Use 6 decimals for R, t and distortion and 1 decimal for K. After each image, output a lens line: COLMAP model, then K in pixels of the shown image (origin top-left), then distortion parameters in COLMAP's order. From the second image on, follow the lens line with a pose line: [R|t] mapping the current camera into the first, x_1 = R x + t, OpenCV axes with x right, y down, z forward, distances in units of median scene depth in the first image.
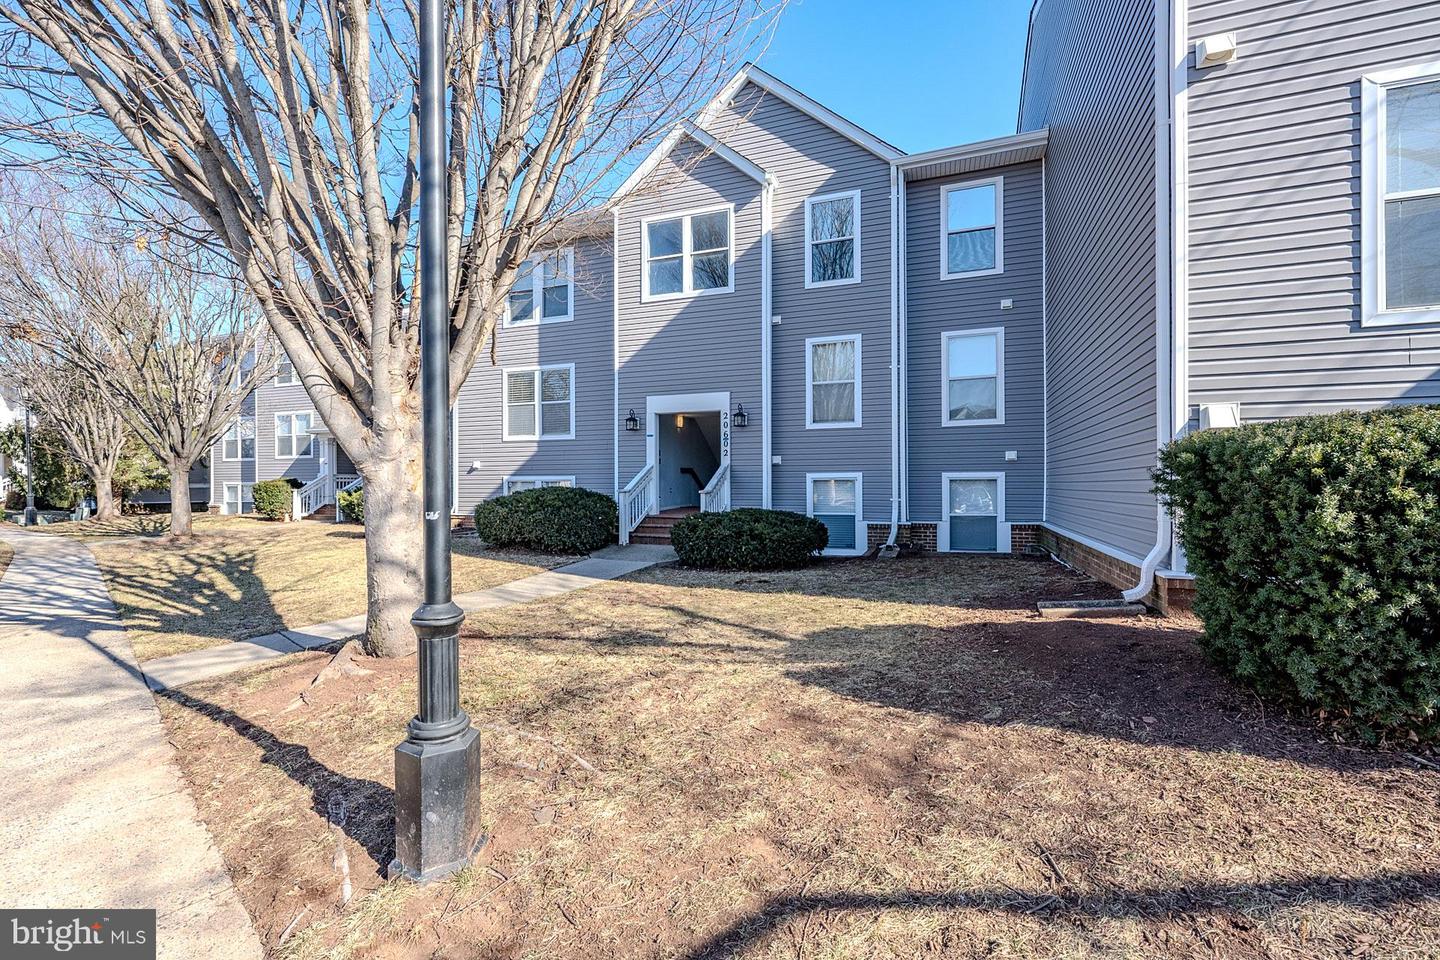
lens RADIAL K [[617.7, 0, 716.8], [0, 617.7, 482.0], [0, 0, 1]] dist [0.000700, -0.000019]
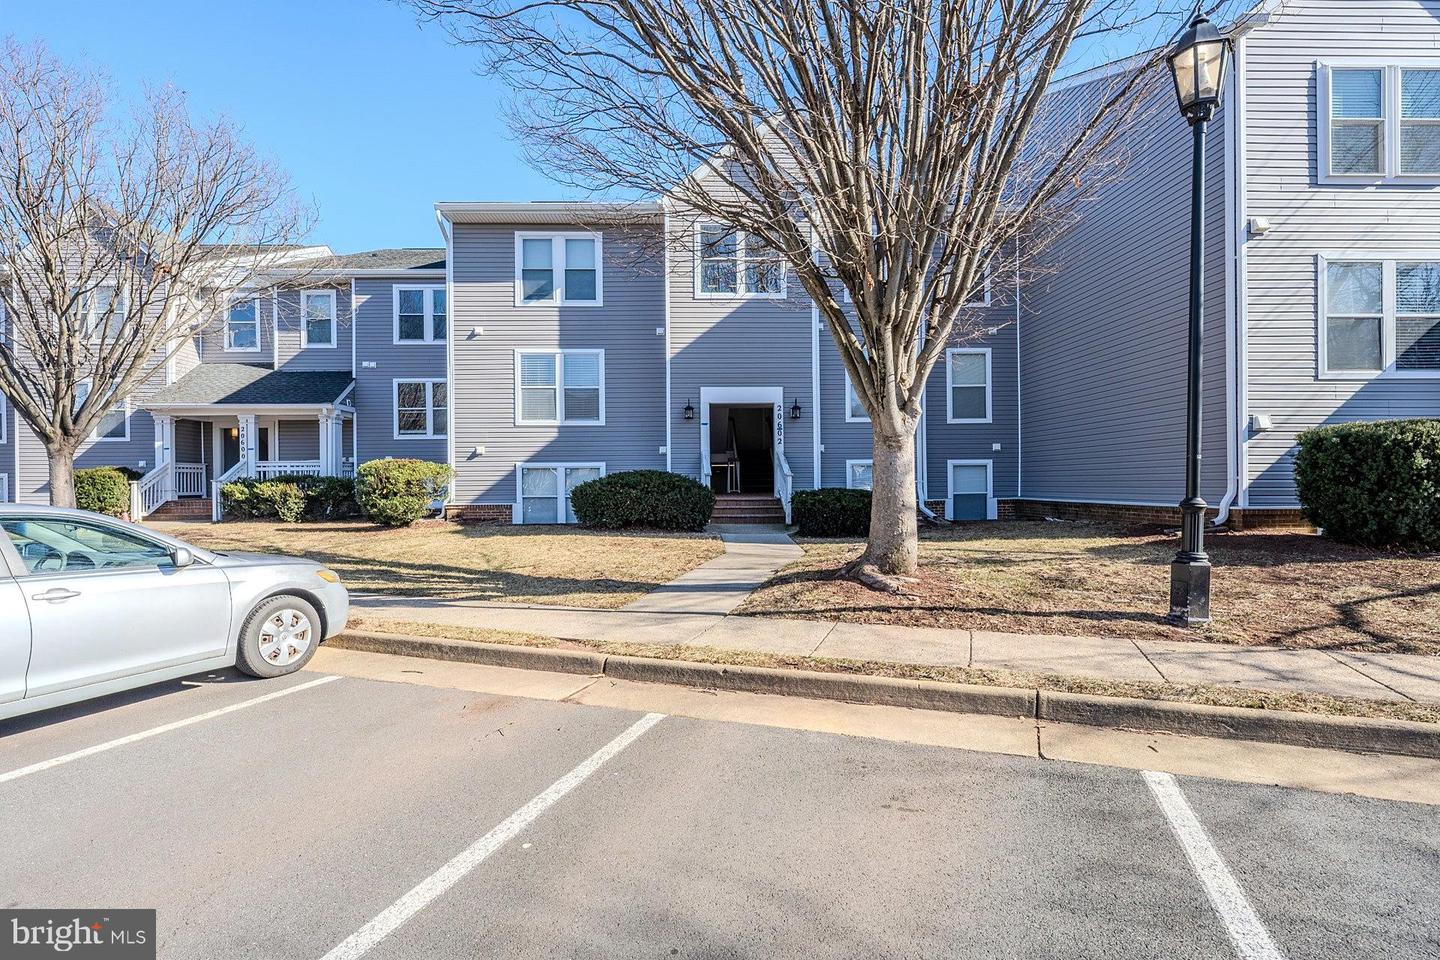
lens RADIAL K [[687.5, 0, 717.5], [0, 687.5, 483.2], [0, 0, 1]] dist [0.001545, 0.000064]
pose [[0.924950, -0.004309, 0.380064, -0.551964], [0.003838, 0.999991, 0.001997, 0.025569], [-0.380069, -0.000388, 0.924958, -0.110089]]
